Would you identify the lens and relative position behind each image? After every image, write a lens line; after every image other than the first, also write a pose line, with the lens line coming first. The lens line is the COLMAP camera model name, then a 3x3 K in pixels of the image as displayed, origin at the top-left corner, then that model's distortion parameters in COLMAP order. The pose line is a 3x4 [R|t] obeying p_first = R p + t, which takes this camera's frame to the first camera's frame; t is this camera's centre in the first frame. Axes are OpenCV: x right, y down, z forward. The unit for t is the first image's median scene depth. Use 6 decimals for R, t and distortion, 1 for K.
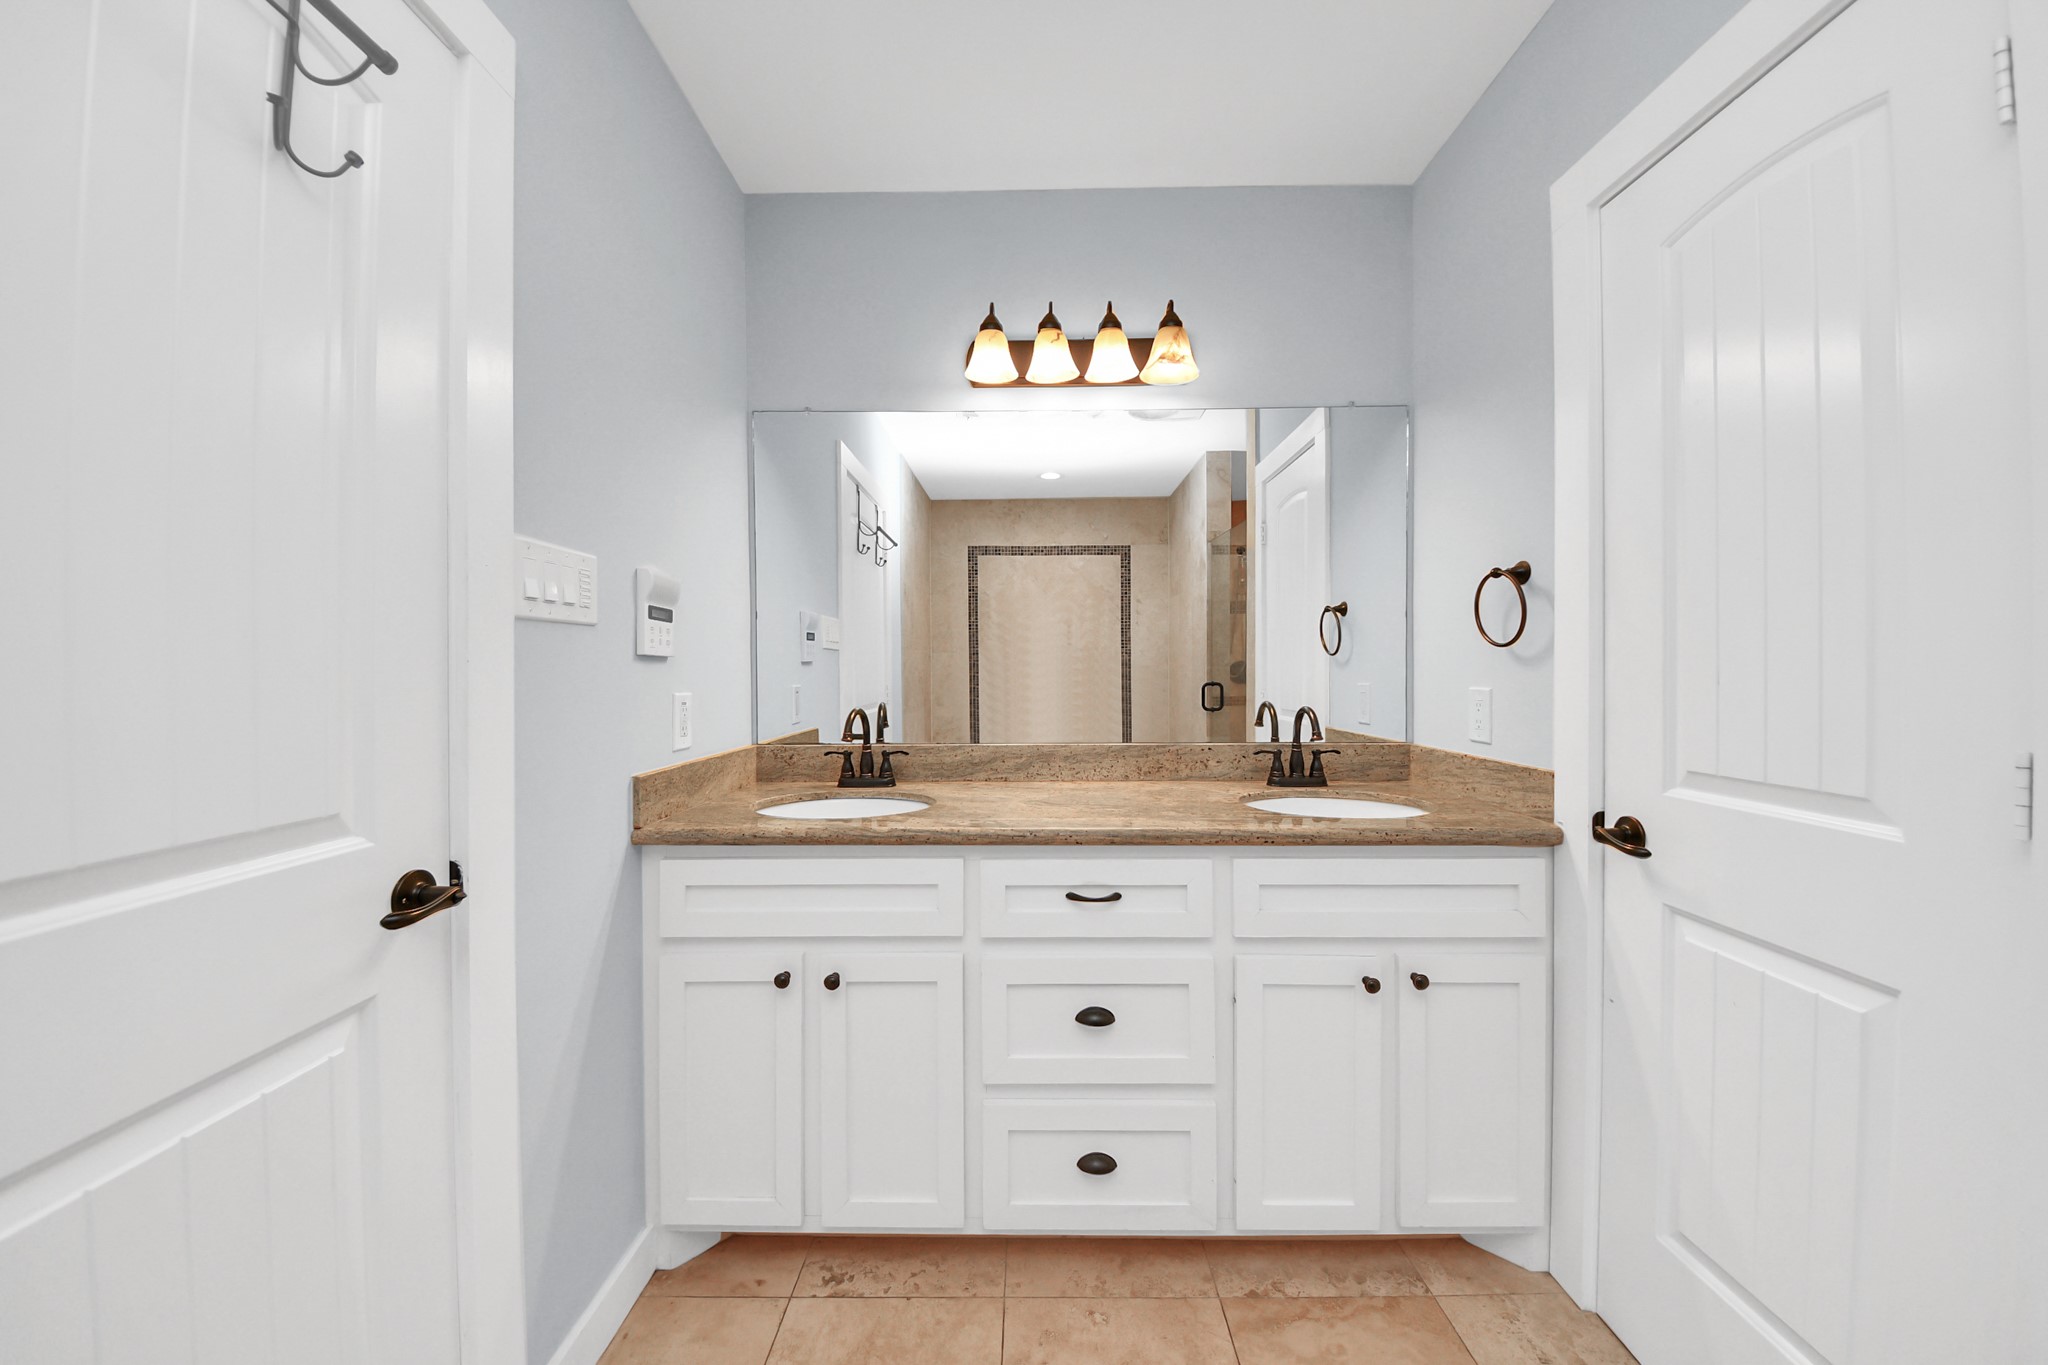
lens RADIAL K [[752.8, 0, 1028.1], [0, 752.8, 675.2], [0, 0, 1]] dist [0.007639, -0.002492]
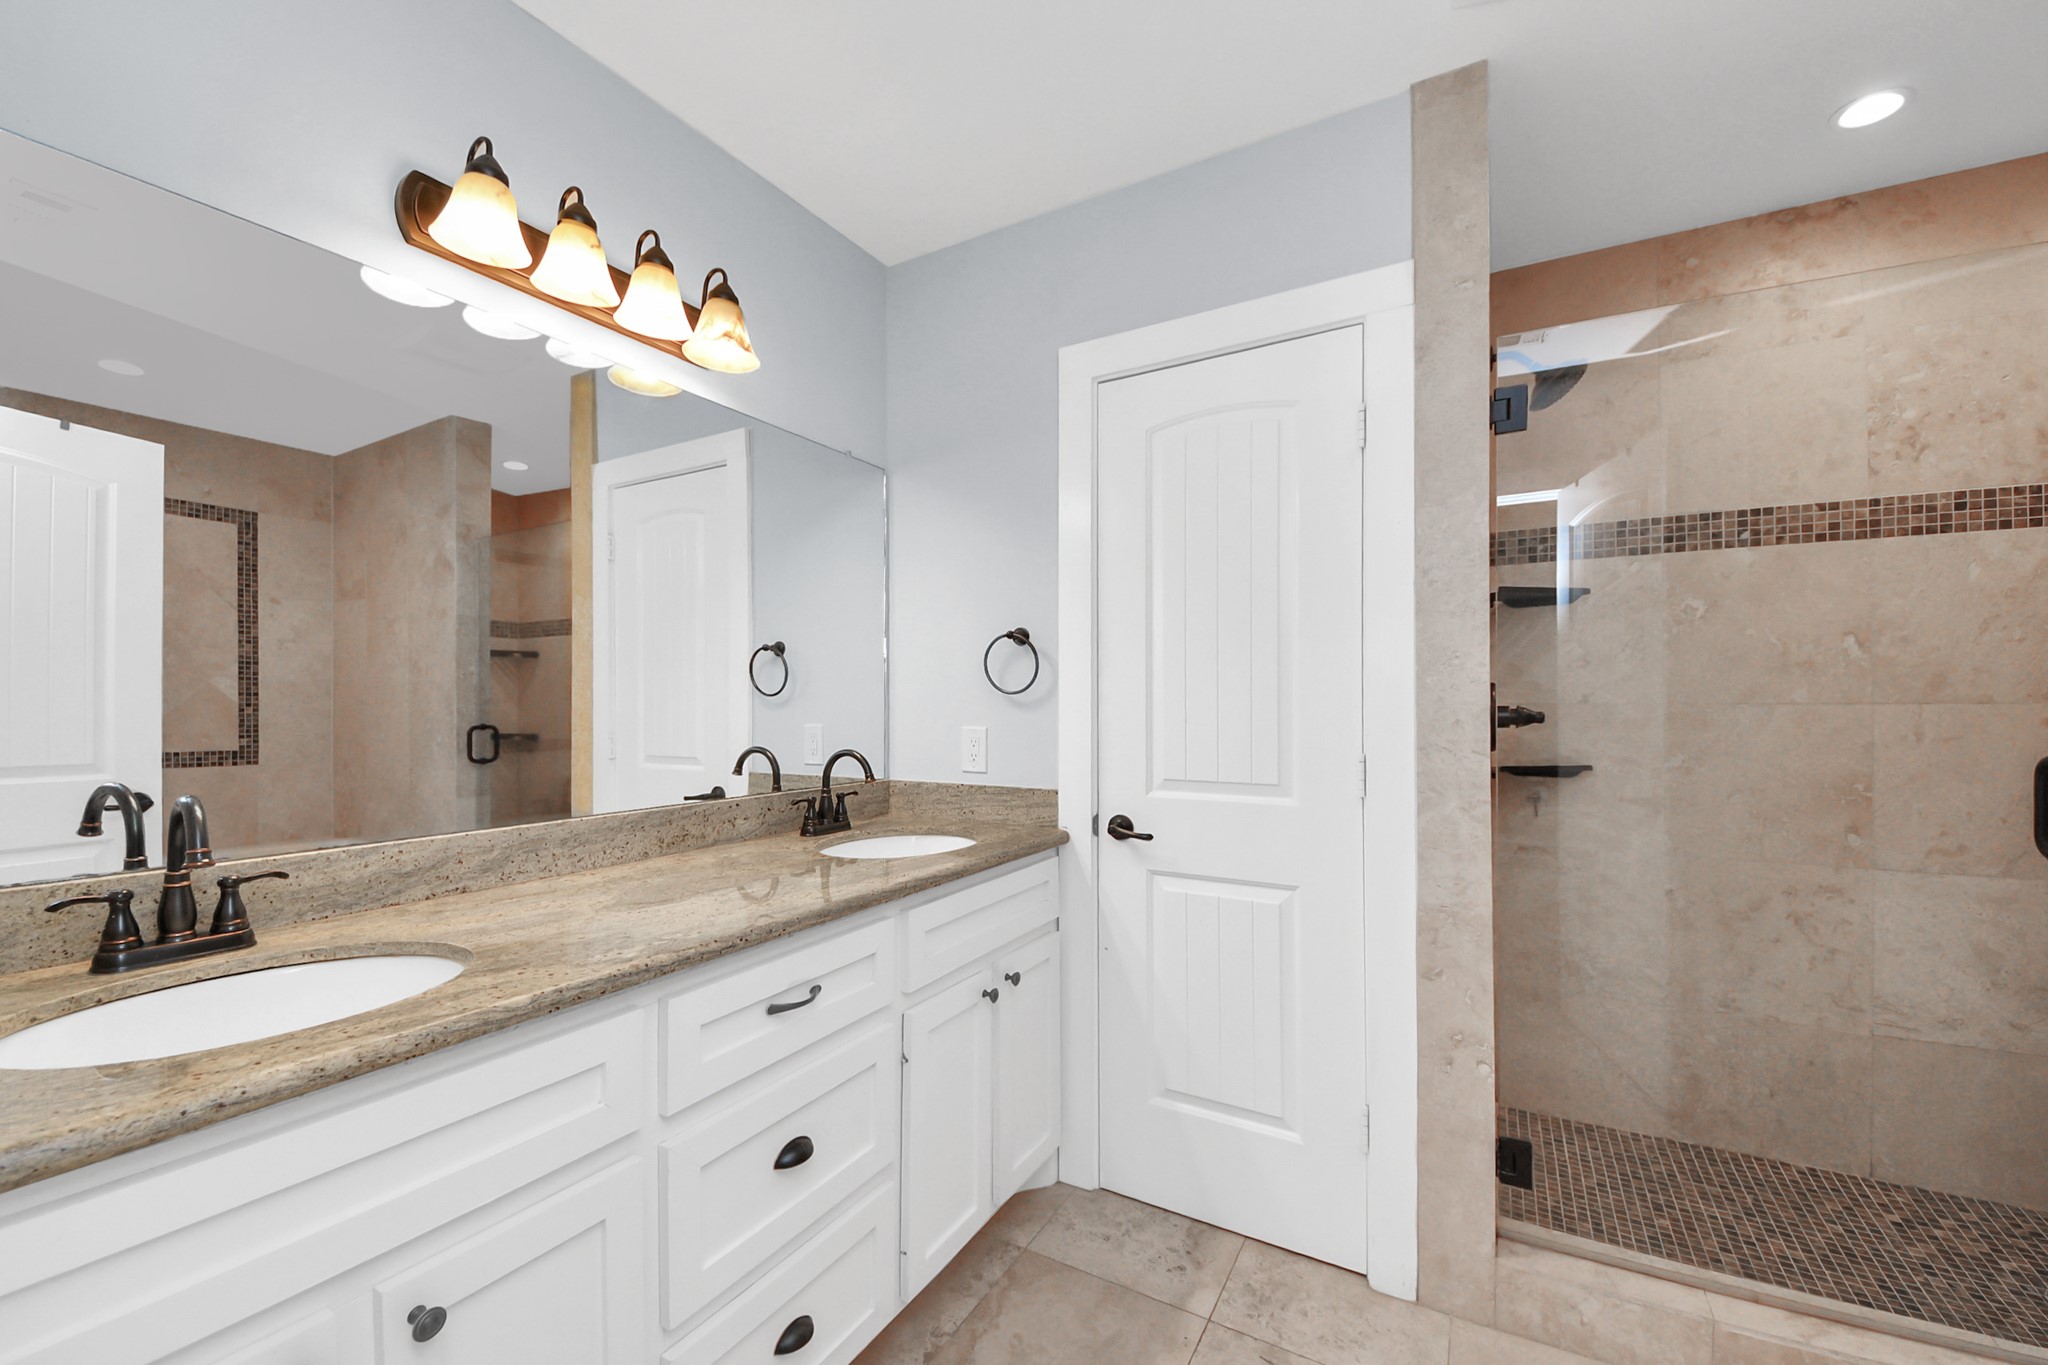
lens RADIAL K [[815.8, 0, 1029.7], [0, 815.8, 689.7], [0, 0, 1]] dist [-0.005157, -0.001263]
pose [[0.490917, 0.012961, 0.871110, -0.473932], [0.006681, 0.999804, -0.018641, -0.014983], [-0.871181, 0.014971, 0.490734, 0.306927]]
